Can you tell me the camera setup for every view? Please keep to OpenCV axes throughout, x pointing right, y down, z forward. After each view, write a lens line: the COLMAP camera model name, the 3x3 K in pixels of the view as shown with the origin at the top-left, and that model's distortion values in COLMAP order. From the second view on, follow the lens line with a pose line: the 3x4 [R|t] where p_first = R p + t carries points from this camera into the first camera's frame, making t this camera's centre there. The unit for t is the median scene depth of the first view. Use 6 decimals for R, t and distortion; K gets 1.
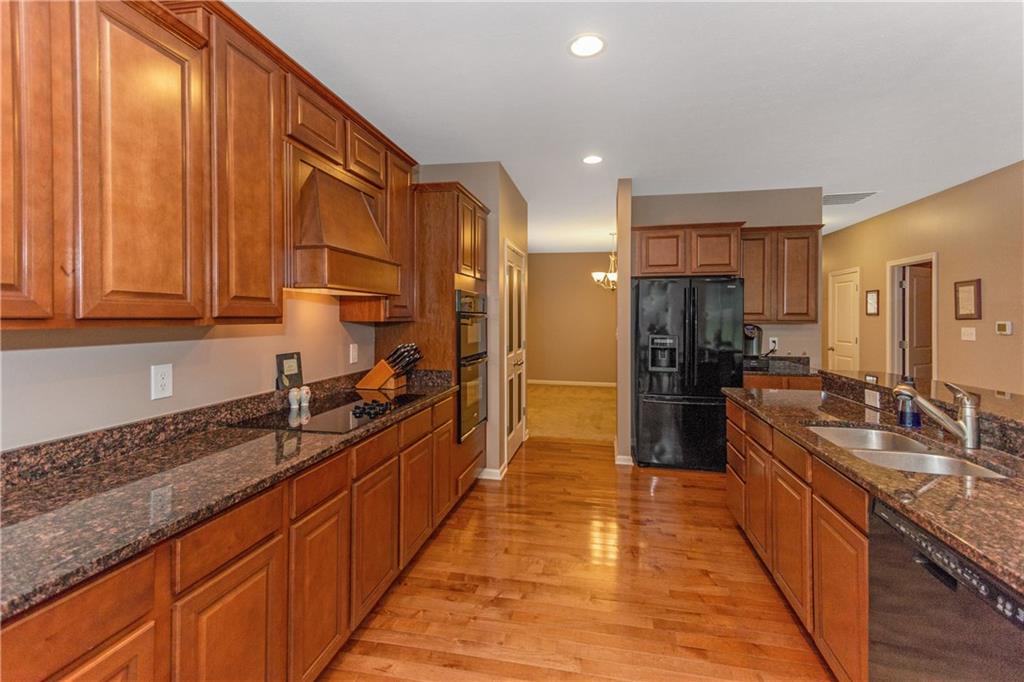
lens RADIAL K [[484.3, 0, 522.7], [0, 484.3, 325.3], [0, 0, 1]] dist [0.004333, -0.000085]
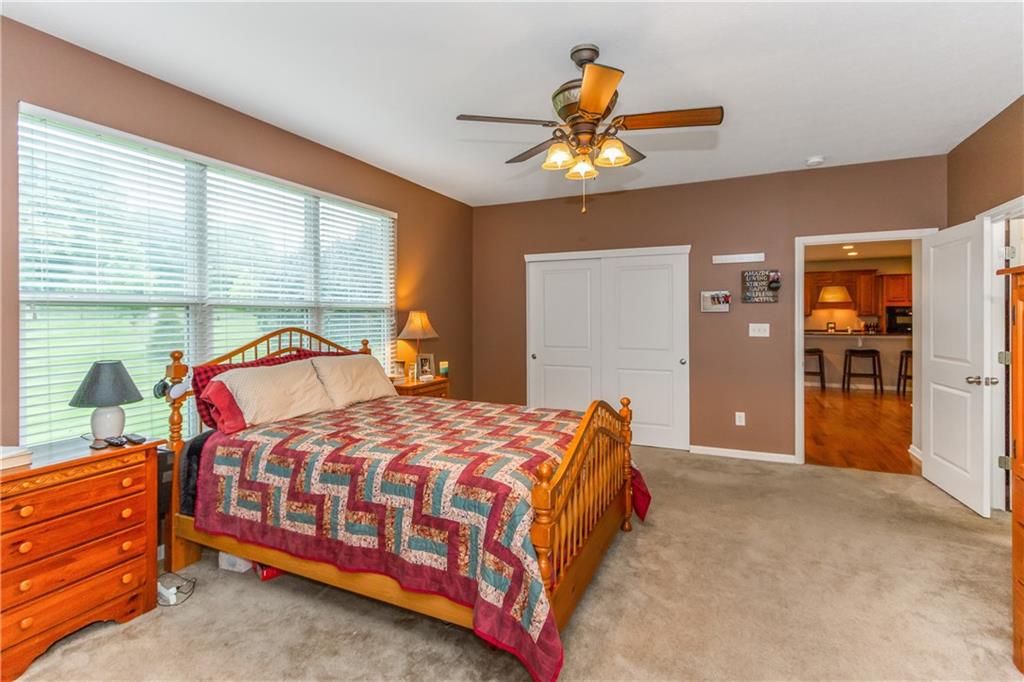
lens RADIAL K [[484.3, 0, 516.8], [0, 484.3, 315.2], [0, 0, 1]] dist [0.004333, -0.000085]
pose [[-0.257115, -0.009517, -0.966334, 5.051055], [-0.019070, 0.999807, -0.004772, 0.069162], [0.966193, 0.017201, -0.257247, -0.803195]]
